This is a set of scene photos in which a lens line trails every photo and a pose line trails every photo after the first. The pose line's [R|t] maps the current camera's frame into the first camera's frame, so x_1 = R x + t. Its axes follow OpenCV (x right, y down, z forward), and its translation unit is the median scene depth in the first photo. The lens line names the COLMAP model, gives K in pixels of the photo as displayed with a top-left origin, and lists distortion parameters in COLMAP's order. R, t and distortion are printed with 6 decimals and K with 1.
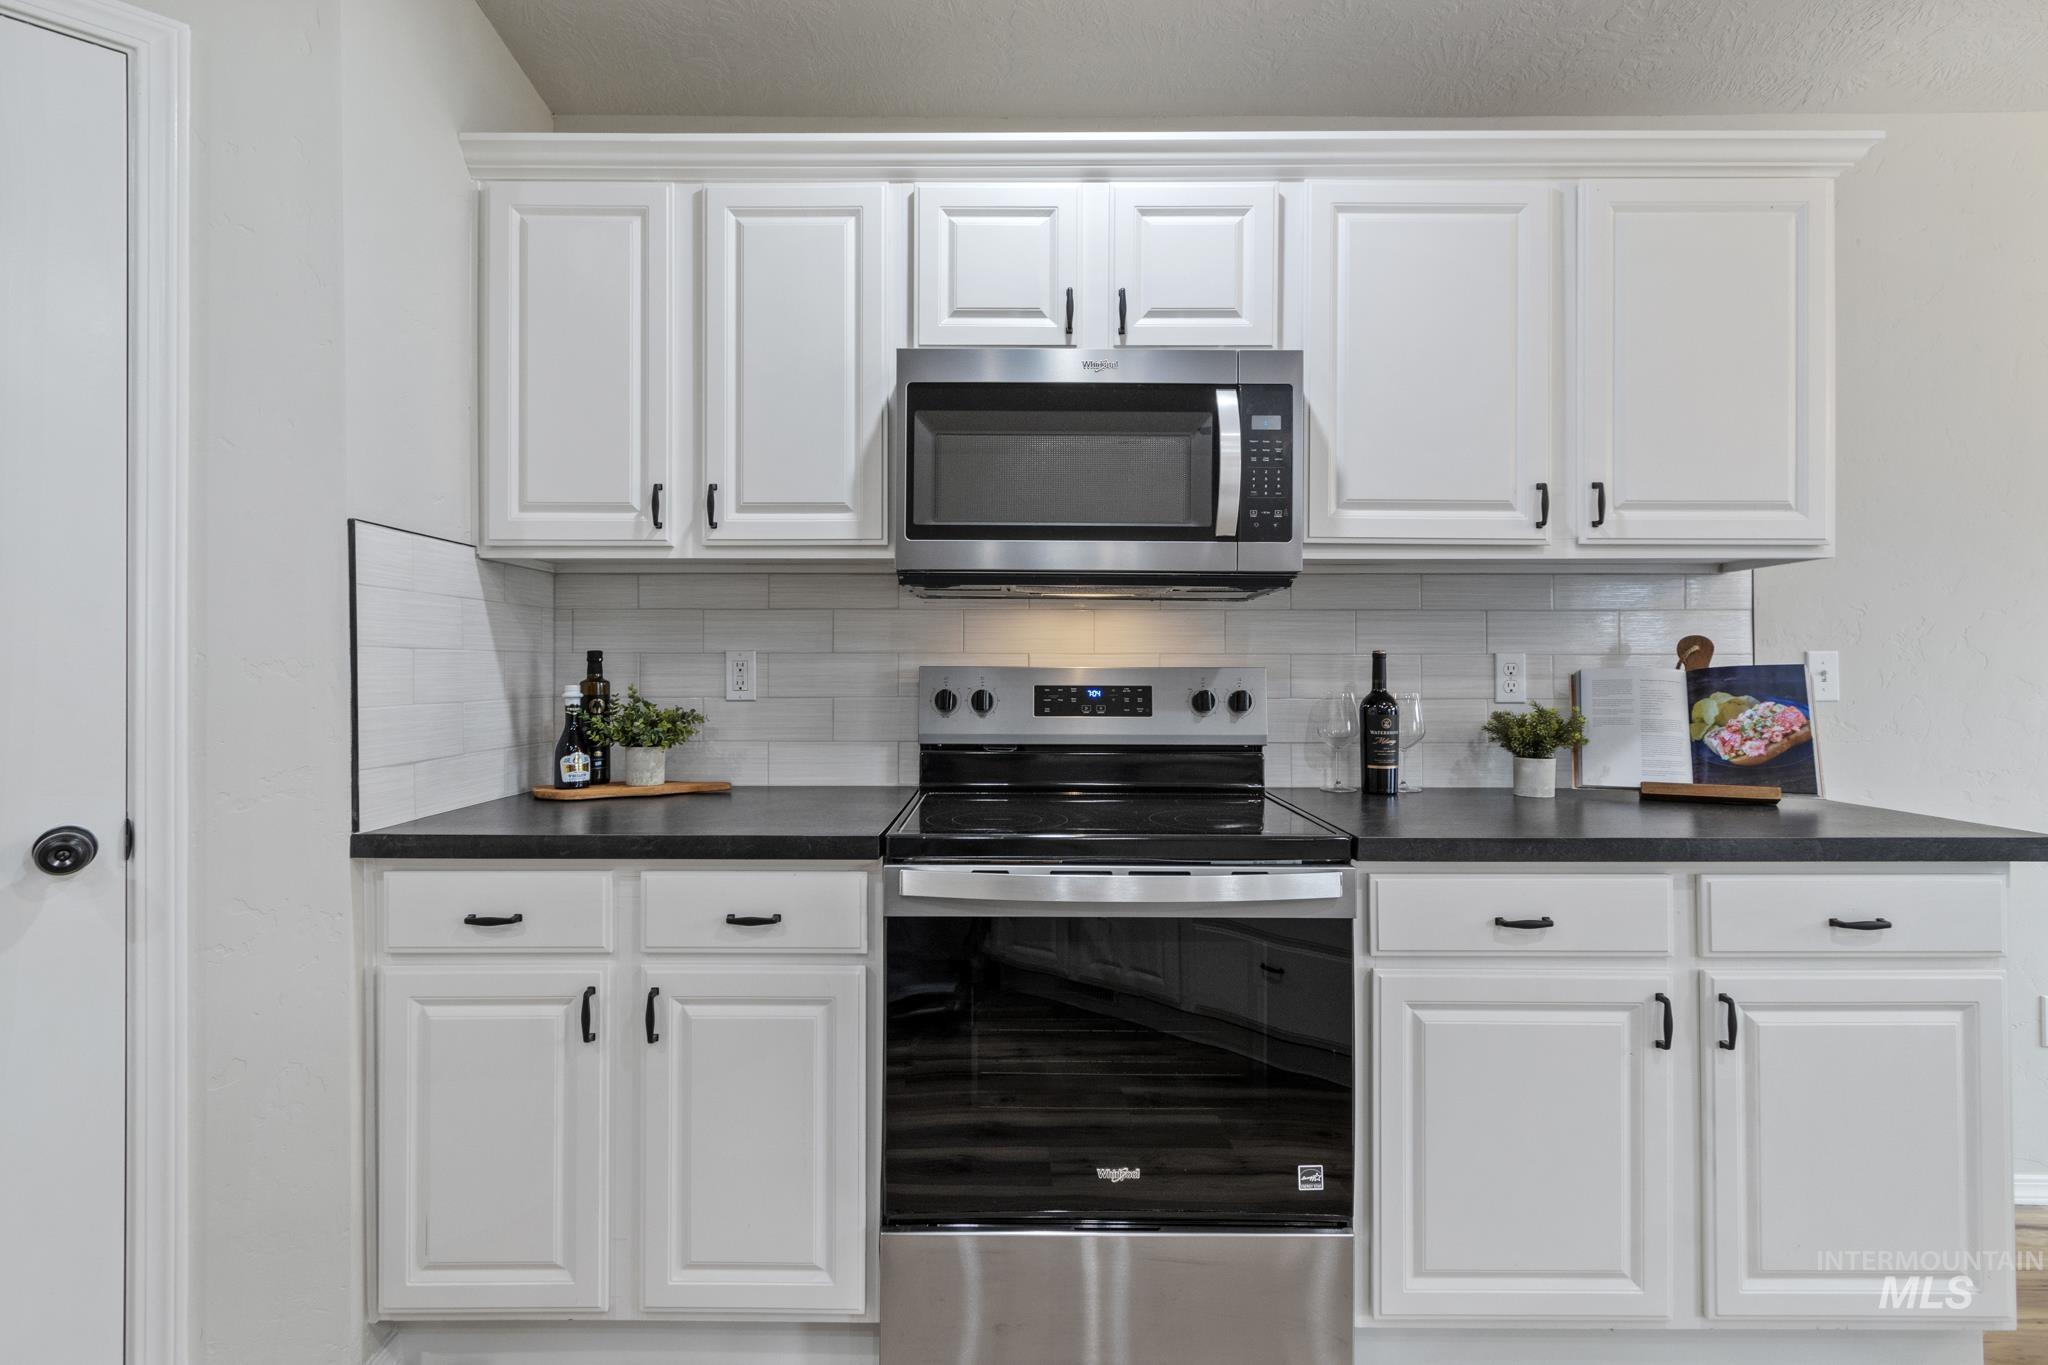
lens RADIAL K [[952.7, 0, 1016.1], [0, 952.7, 662.2], [0, 0, 1]] dist [0.009100, -0.004561]
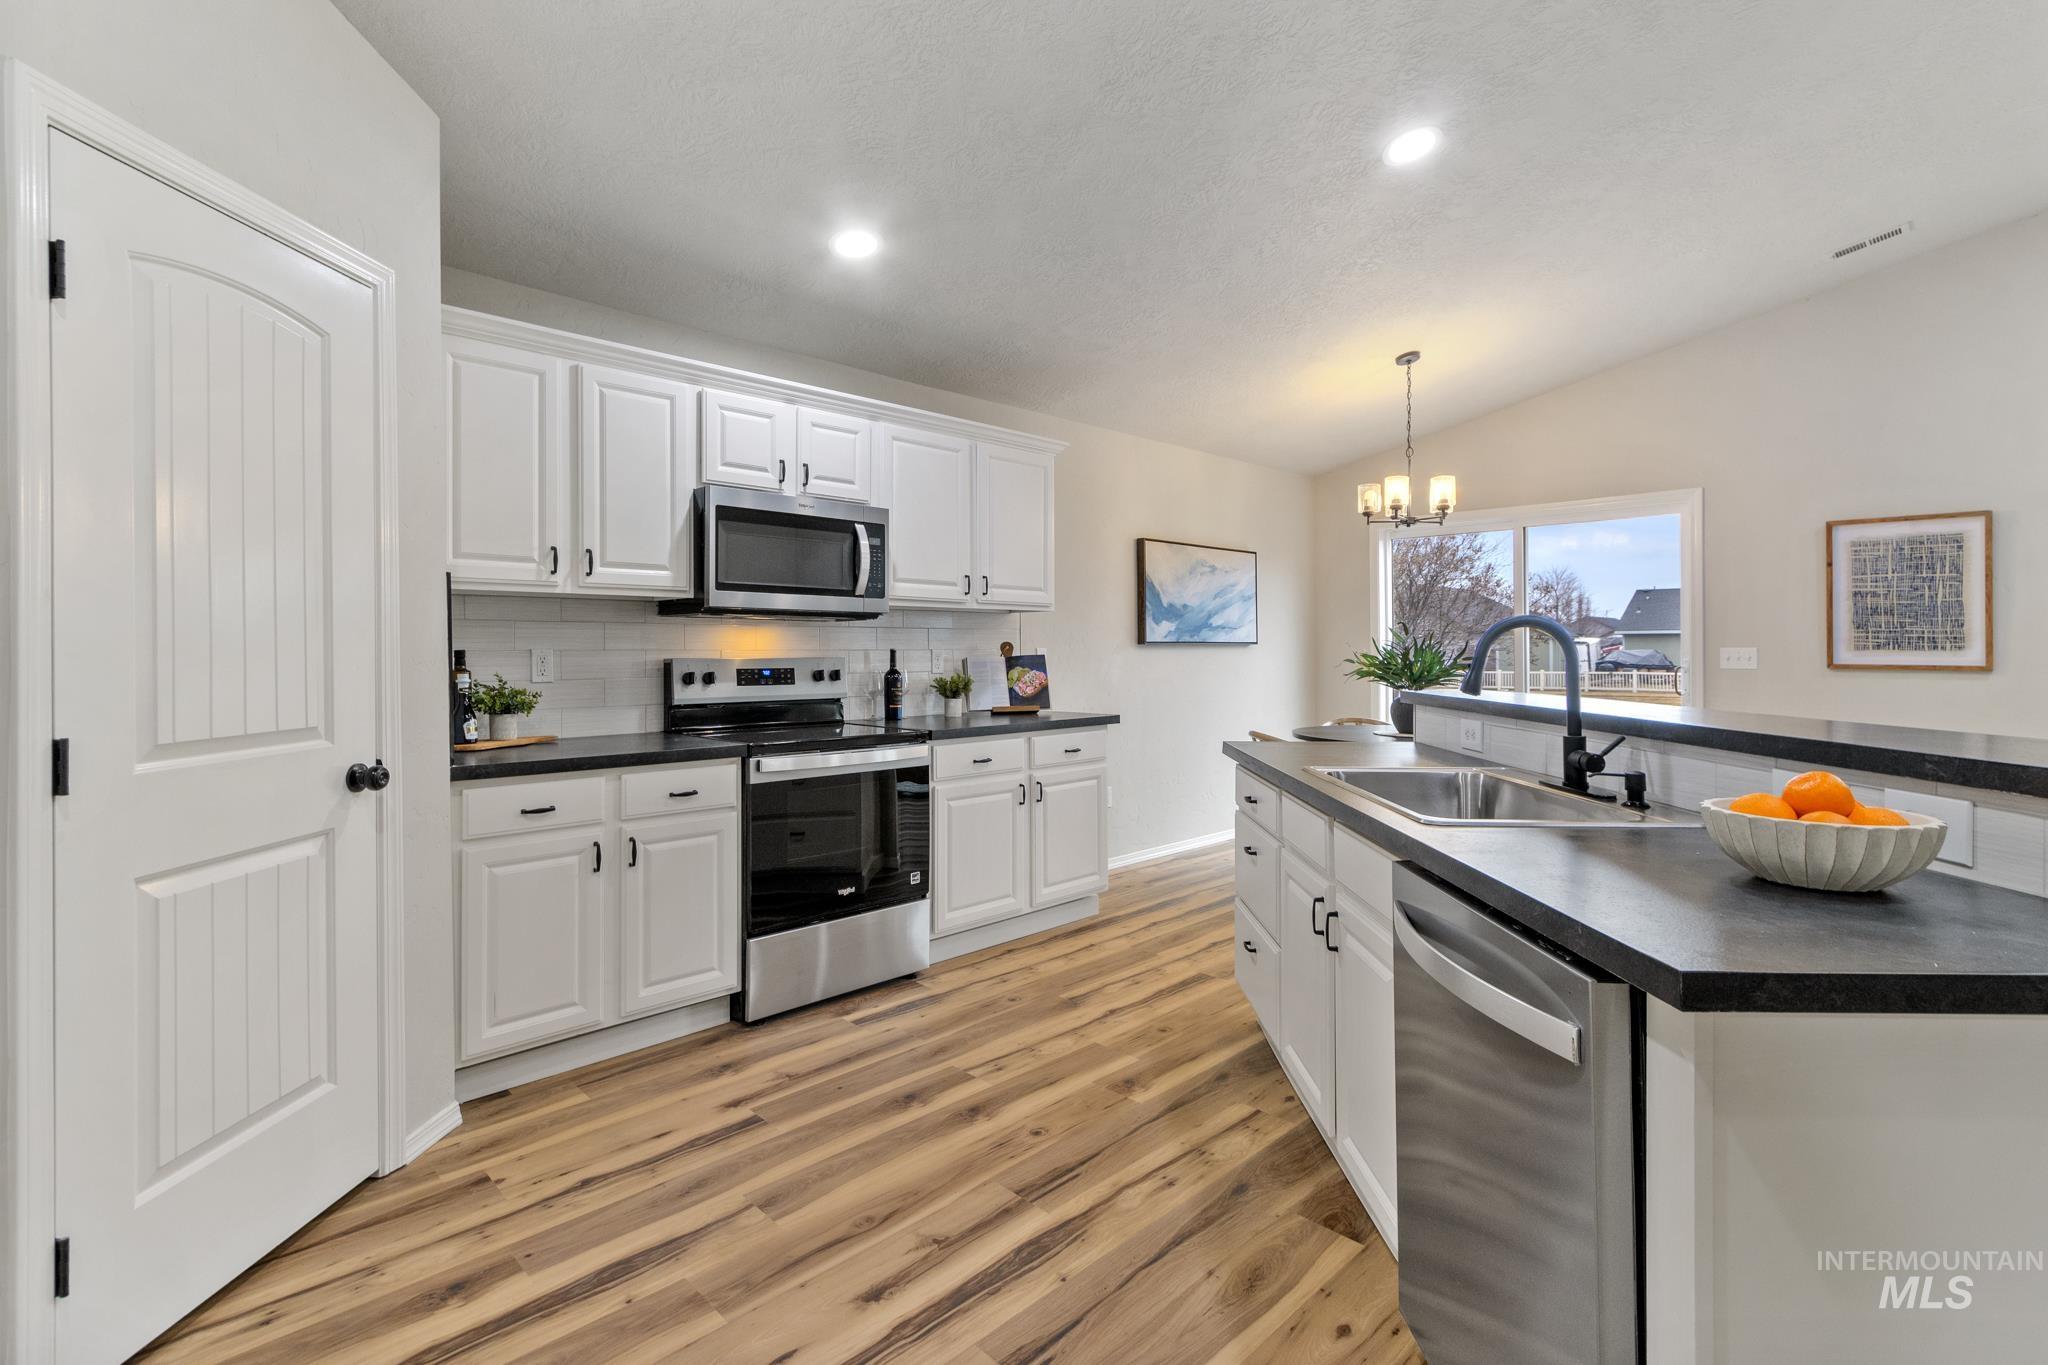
lens RADIAL K [[952.7, 0, 1037.2], [0, 952.7, 641.2], [0, 0, 1]] dist [0.009100, -0.004561]
pose [[0.695198, 0.003686, 0.718809, -0.941540], [-0.002168, 0.999993, -0.003031, -0.024857], [-0.718815, 0.000549, 0.695201, -0.675655]]
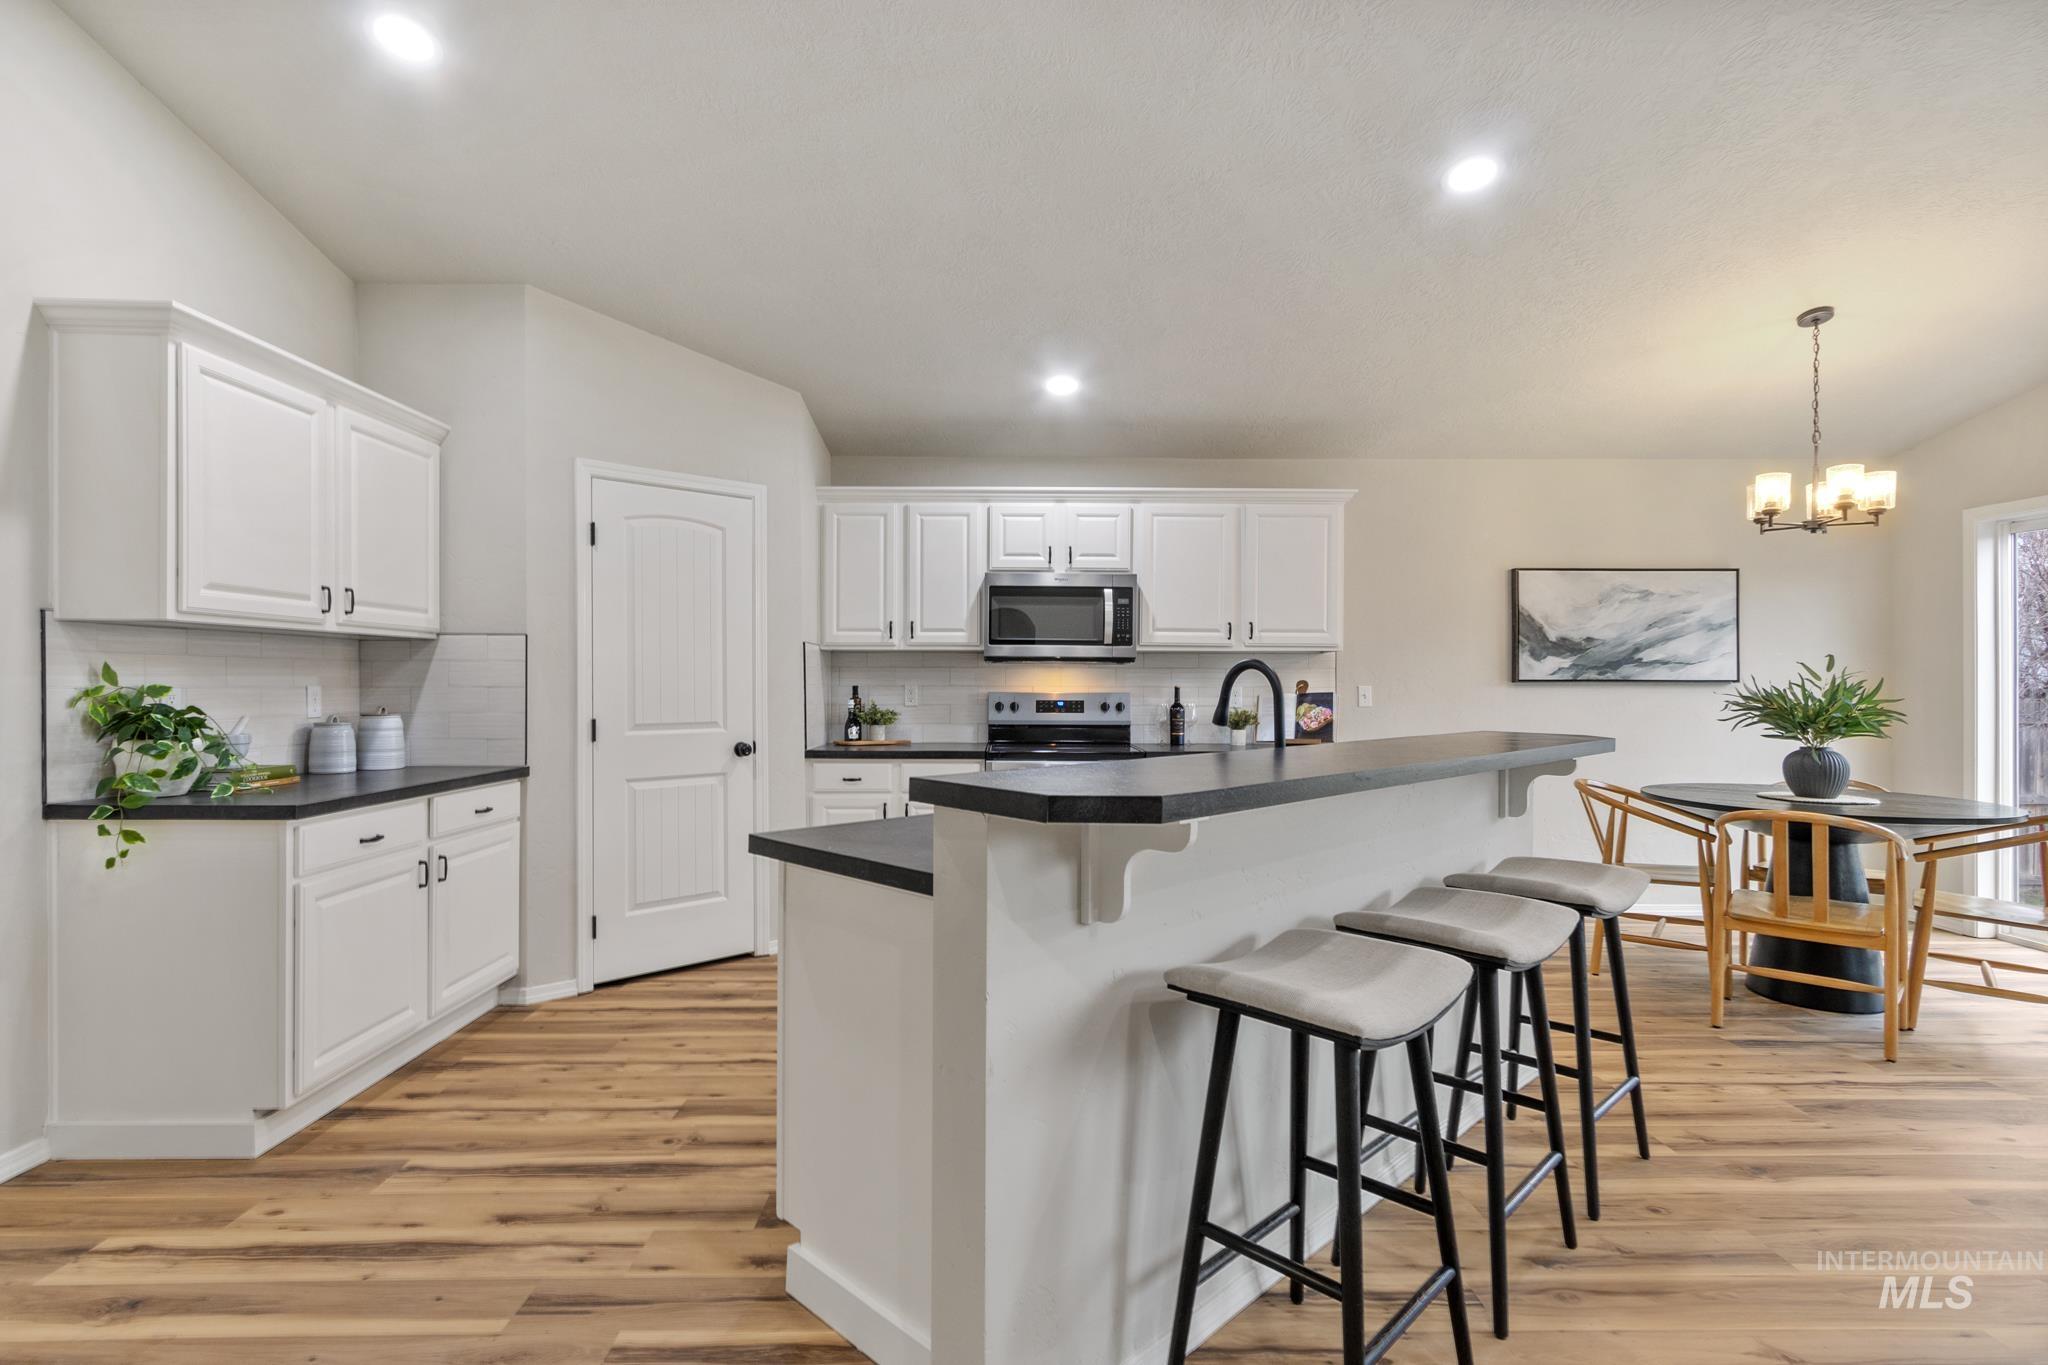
lens RADIAL K [[973.0, 0, 1043.7], [0, 973.0, 686.6], [0, 0, 1]] dist [-0.011846, 0.001958]
pose [[0.998816, 0.001841, 0.048609, -0.088133], [-0.002231, 0.999966, 0.007978, -0.031637], [-0.048592, -0.008077, 0.998786, -1.616897]]
